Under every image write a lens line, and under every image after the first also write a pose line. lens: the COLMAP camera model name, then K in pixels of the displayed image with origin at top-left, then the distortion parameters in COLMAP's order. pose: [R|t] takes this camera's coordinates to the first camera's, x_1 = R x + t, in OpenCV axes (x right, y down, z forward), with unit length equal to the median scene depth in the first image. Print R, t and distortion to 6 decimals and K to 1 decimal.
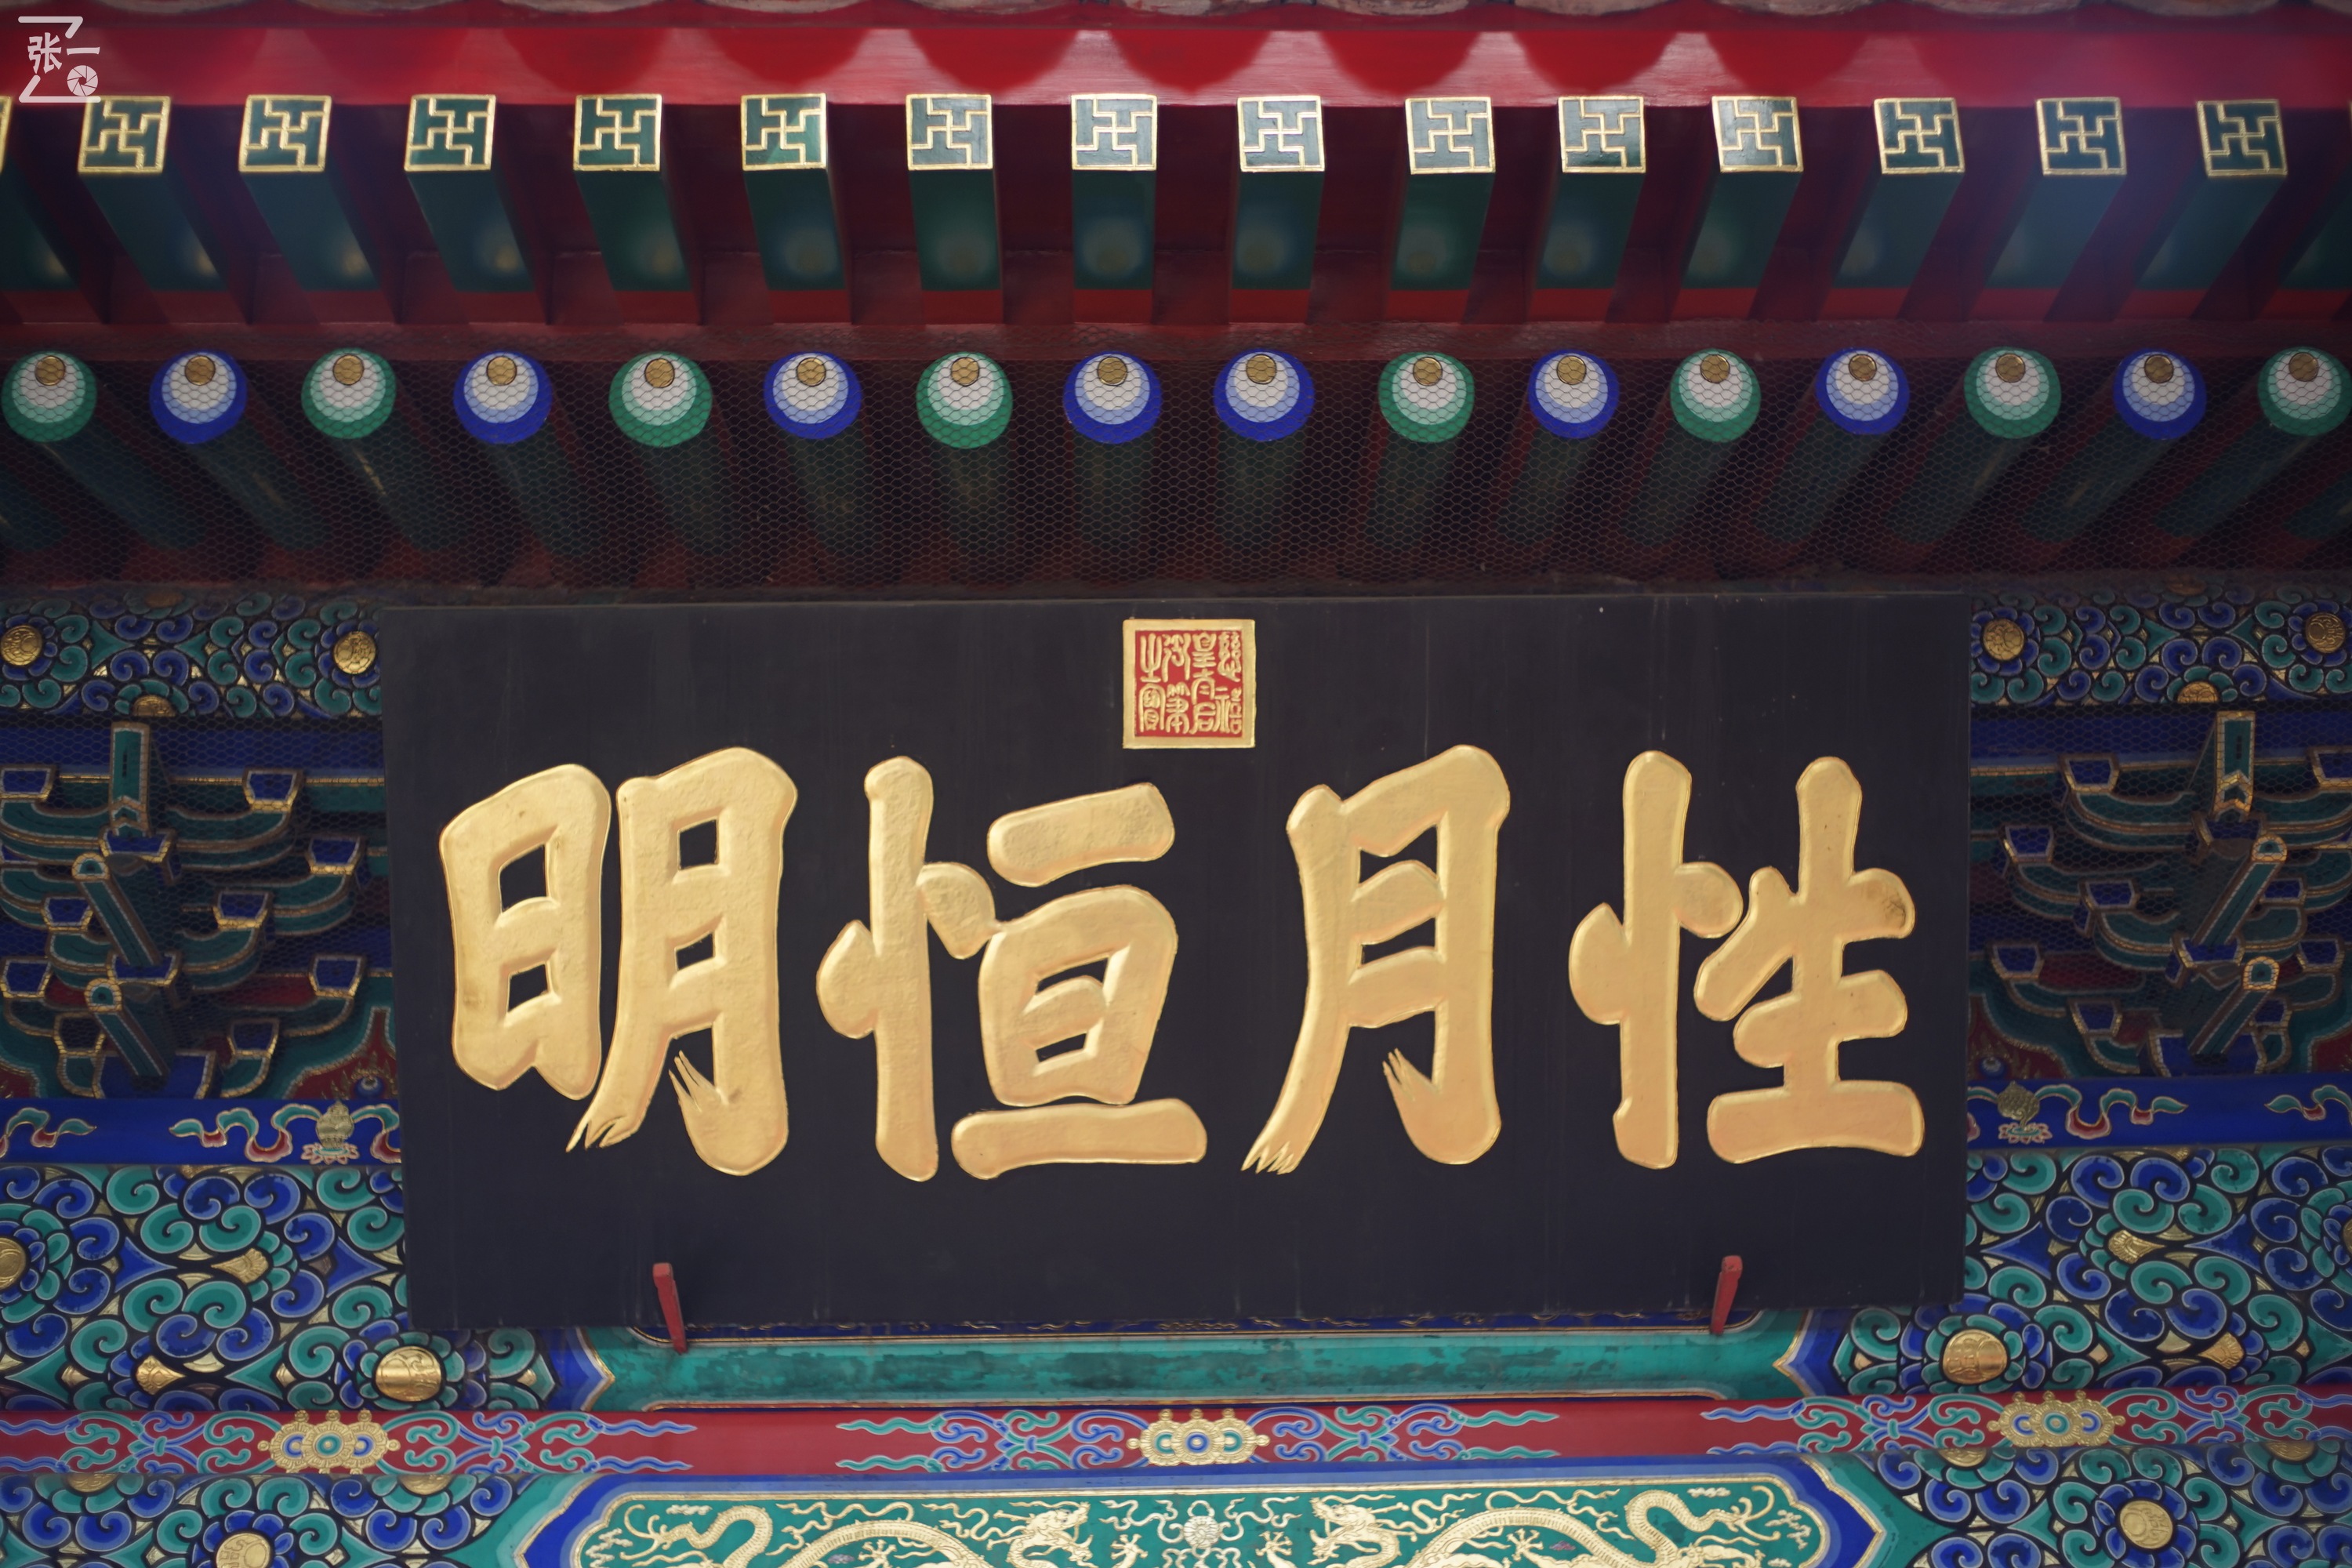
lens RADIAL K [[3446.2, 0, 1176.0], [0, 3446.2, 784.0], [0, 0, 1]] dist [-0.058701, -0.045747]
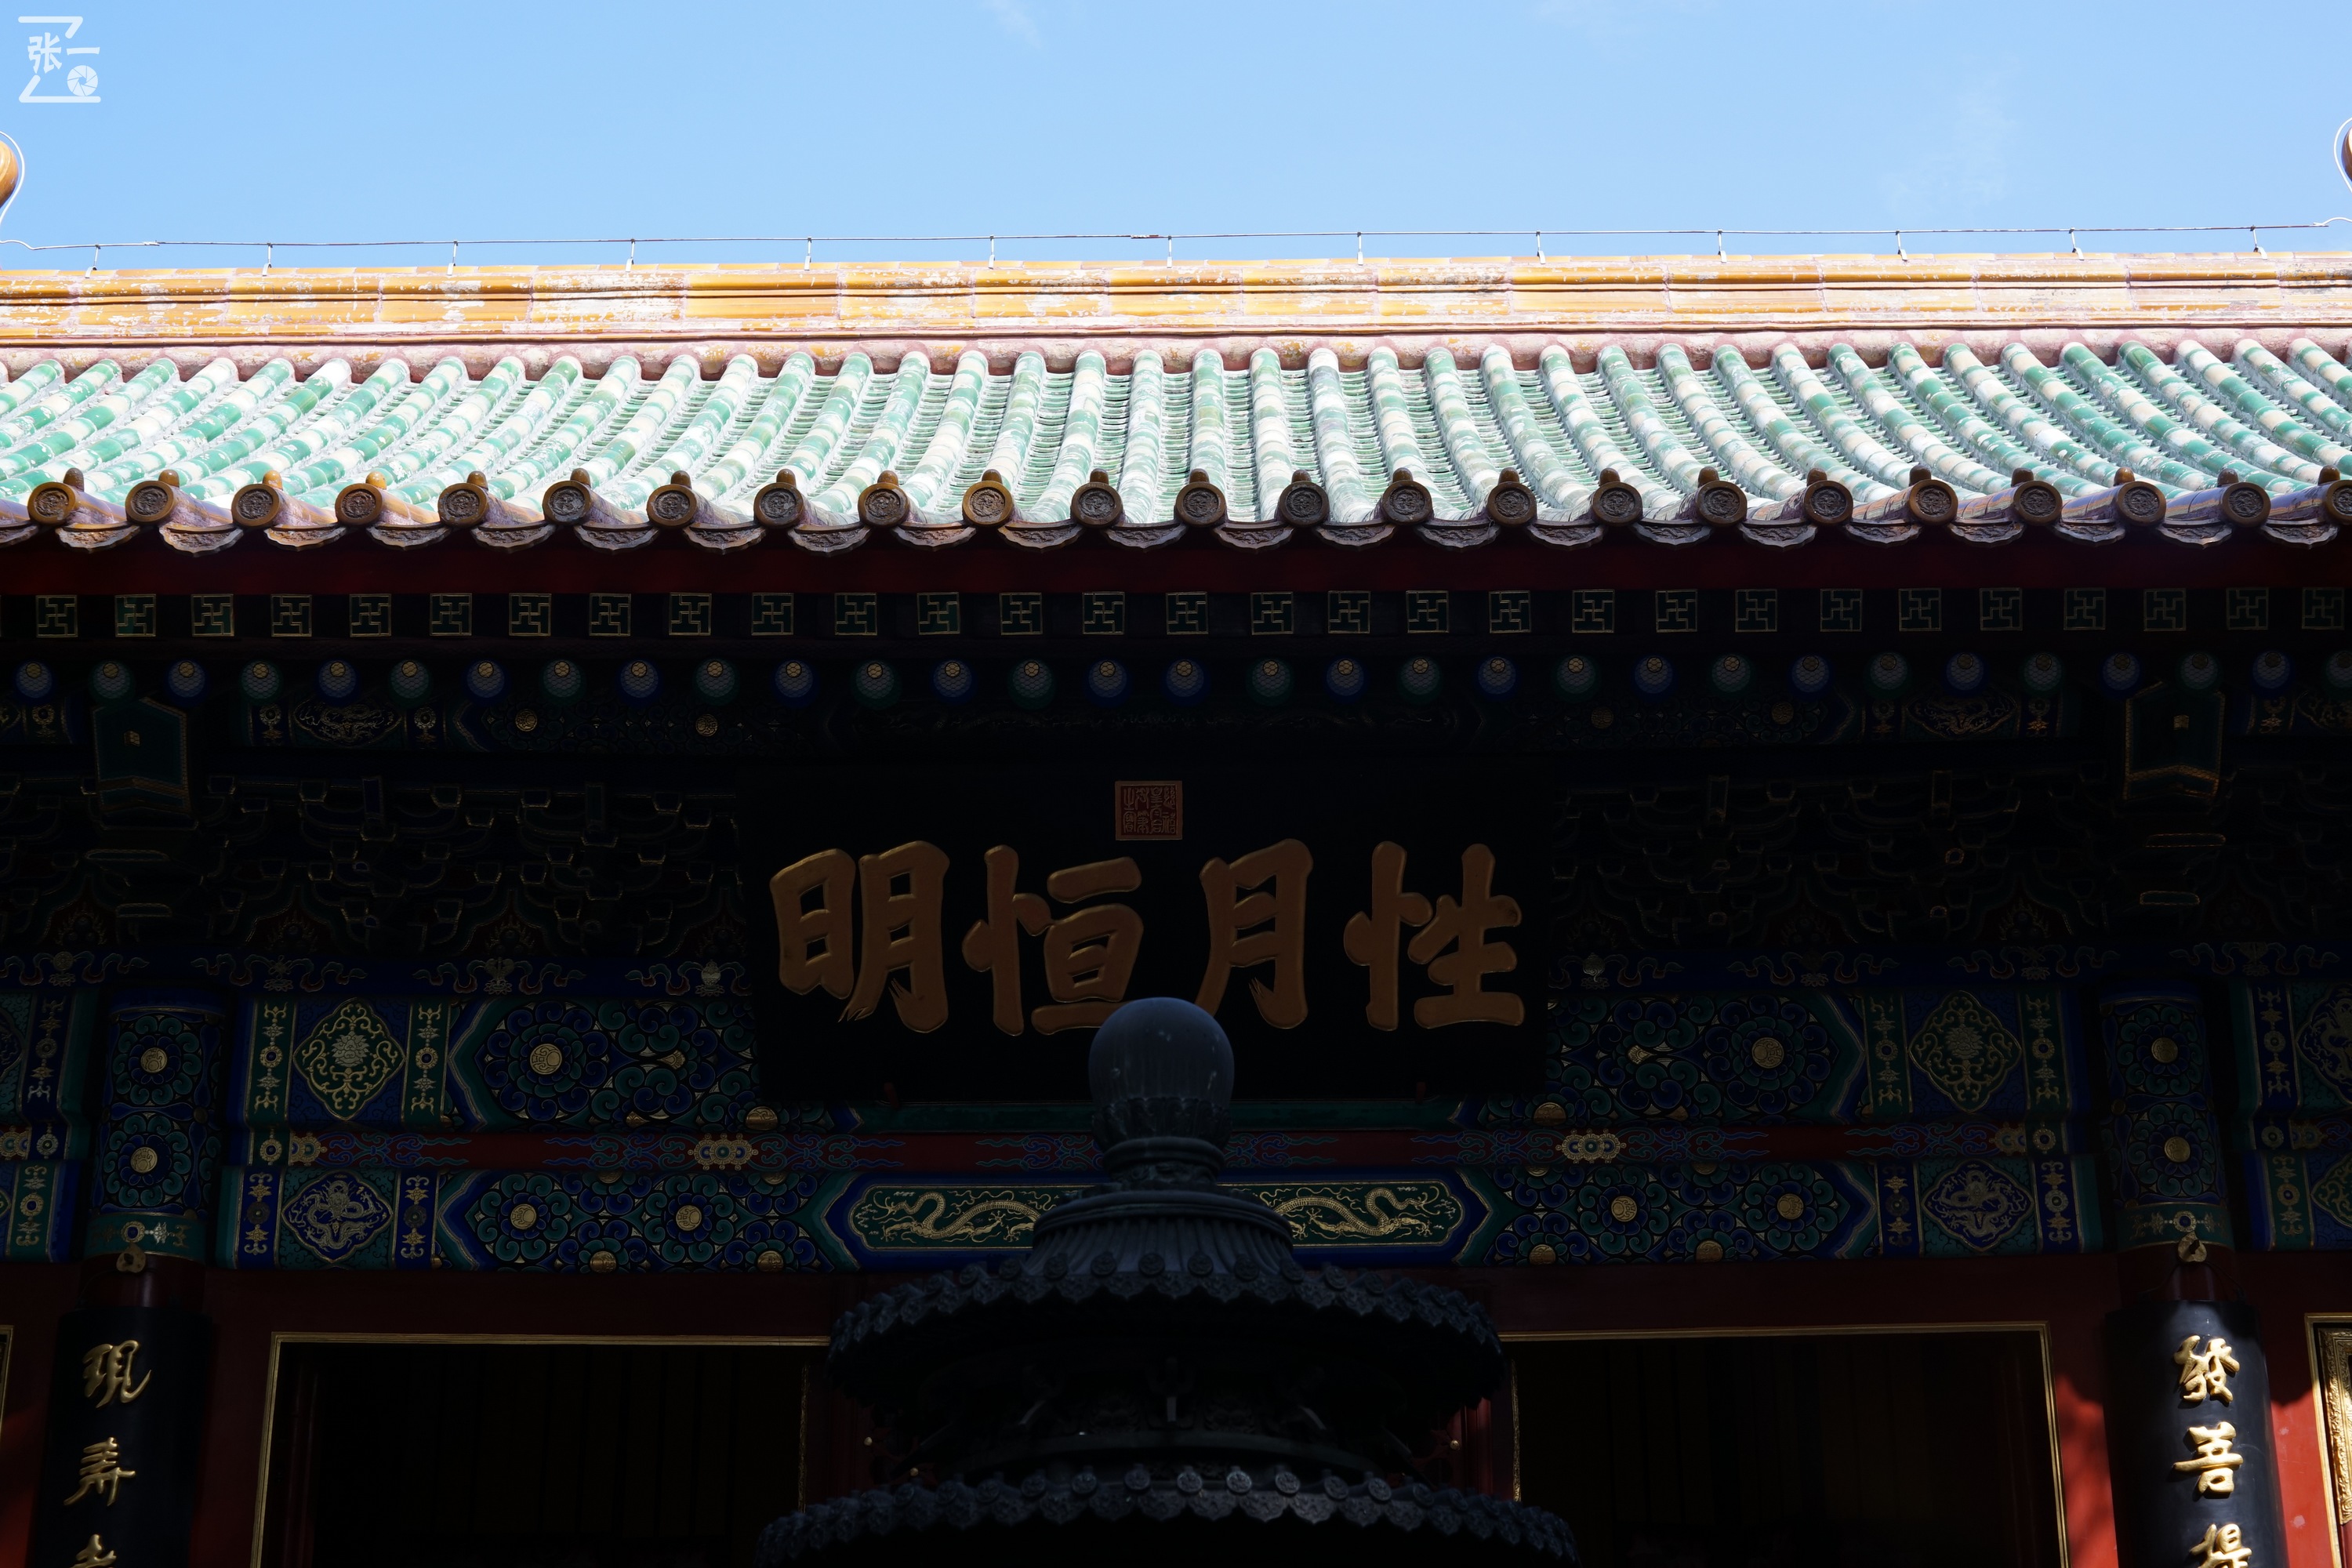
lens RADIAL K [[3446.2, 0, 1176.0], [0, 3446.2, 784.0], [0, 0, 1]] dist [-0.058701, -0.045747]
pose [[0.999557, 0.009518, -0.028189, 0.073071], [0.000433, 0.942690, 0.333669, -0.685645], [0.029749, -0.333533, 0.942269, -0.823354]]
